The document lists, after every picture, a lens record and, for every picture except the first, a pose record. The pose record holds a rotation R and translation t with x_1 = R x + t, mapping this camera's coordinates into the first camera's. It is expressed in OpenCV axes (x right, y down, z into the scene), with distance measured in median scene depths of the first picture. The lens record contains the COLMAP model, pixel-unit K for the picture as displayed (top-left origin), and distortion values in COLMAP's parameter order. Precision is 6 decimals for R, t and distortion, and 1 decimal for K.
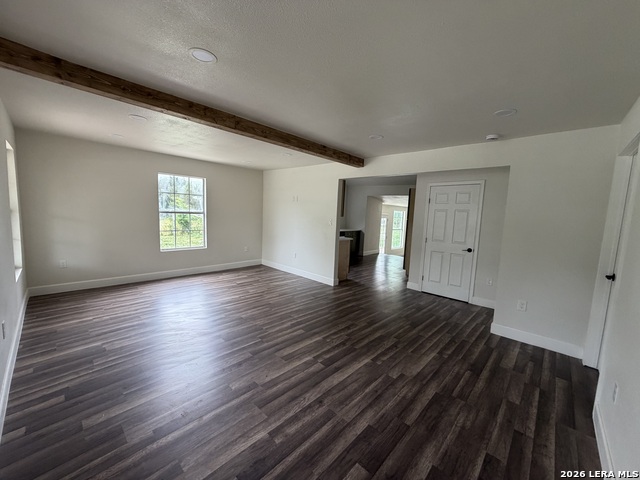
lens RADIAL K [[256.0, 0, 318.9], [0, 256.0, 239.3], [0, 0, 1]] dist [0.001129, -0.000085]
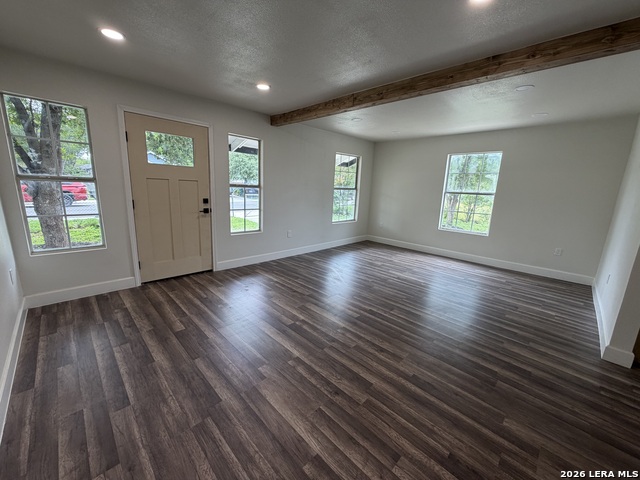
lens RADIAL K [[256.0, 0, 323.0], [0, 256.0, 245.8], [0, 0, 1]] dist [0.001129, -0.000085]
pose [[-0.024876, 0.184107, -0.982591, 0.824282], [-0.140554, 0.972488, 0.185772, -0.029722], [0.989761, 0.142728, 0.001685, 0.907387]]
